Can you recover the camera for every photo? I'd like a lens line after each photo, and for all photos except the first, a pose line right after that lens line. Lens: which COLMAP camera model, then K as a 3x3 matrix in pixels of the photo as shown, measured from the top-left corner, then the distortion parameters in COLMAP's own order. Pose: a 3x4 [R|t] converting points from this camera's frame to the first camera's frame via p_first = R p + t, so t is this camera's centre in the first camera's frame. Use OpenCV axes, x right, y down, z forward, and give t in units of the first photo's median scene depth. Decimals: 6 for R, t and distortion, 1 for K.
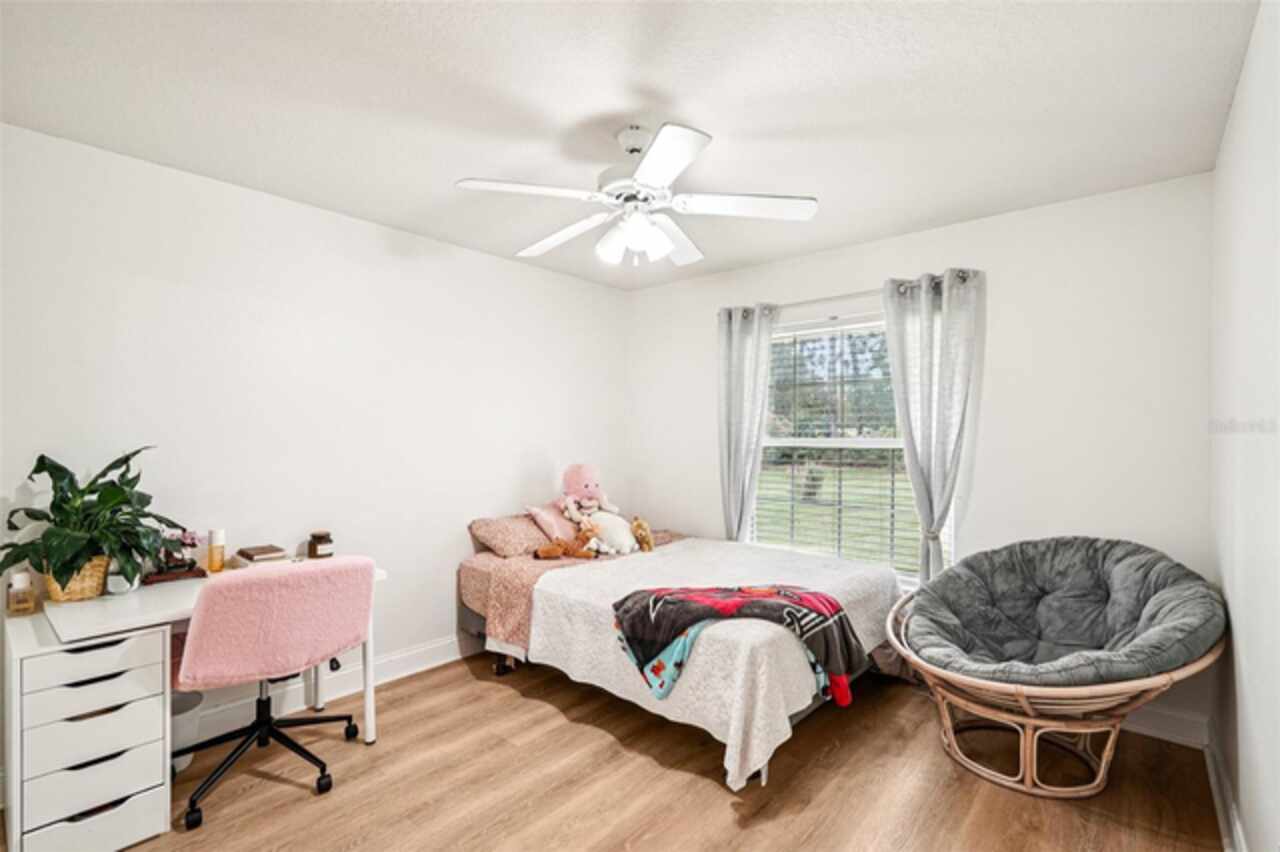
lens RADIAL K [[598.6, 0, 640.0], [0, 598.6, 426.0], [0, 0, 1]] dist [-0.001448, -0.000079]
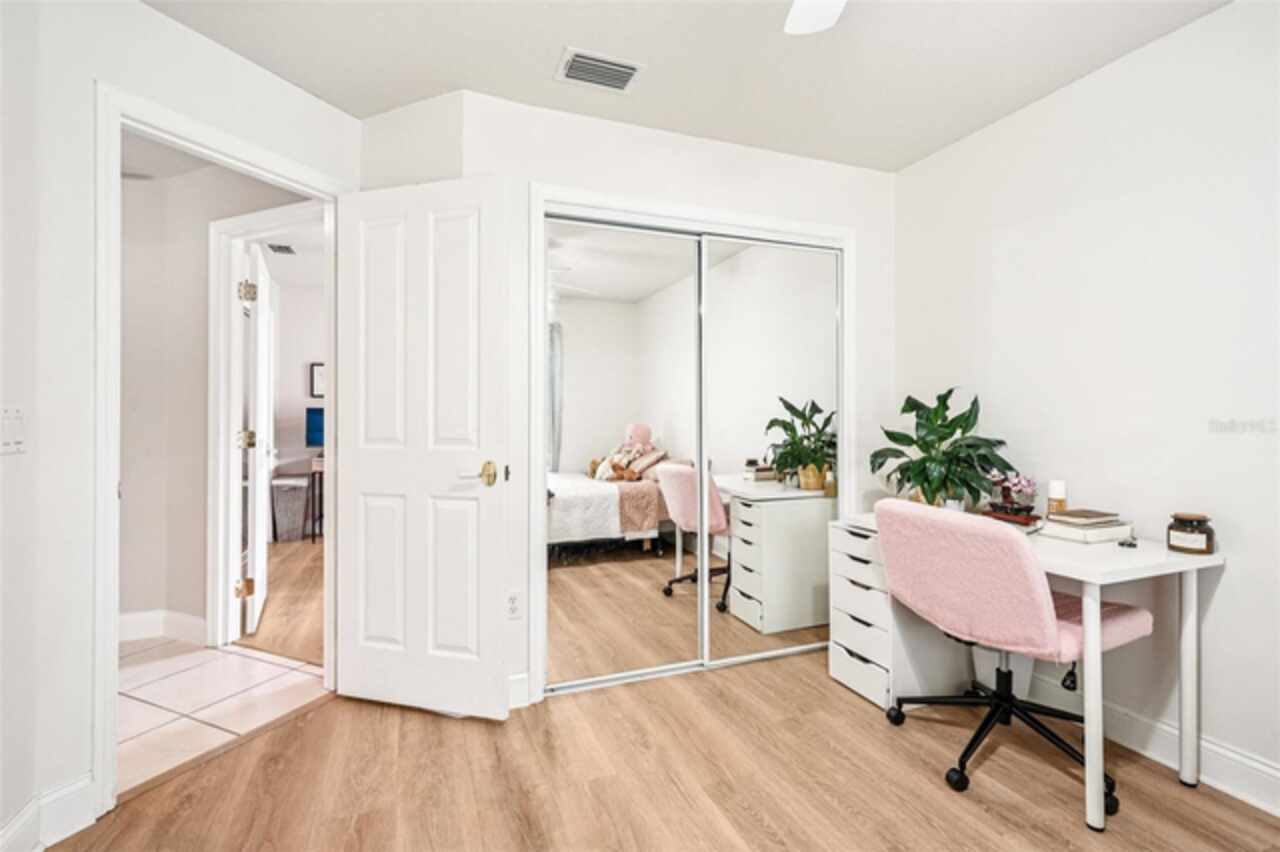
lens RADIAL K [[598.6, 0, 640.0], [0, 598.6, 426.0], [0, 0, 1]] dist [-0.001448, -0.000079]
pose [[-0.485291, -0.002920, -0.874348, 0.484877], [0.002880, 0.999984, -0.004938, 0.123834], [0.874348, -0.004915, -0.485274, 1.173410]]
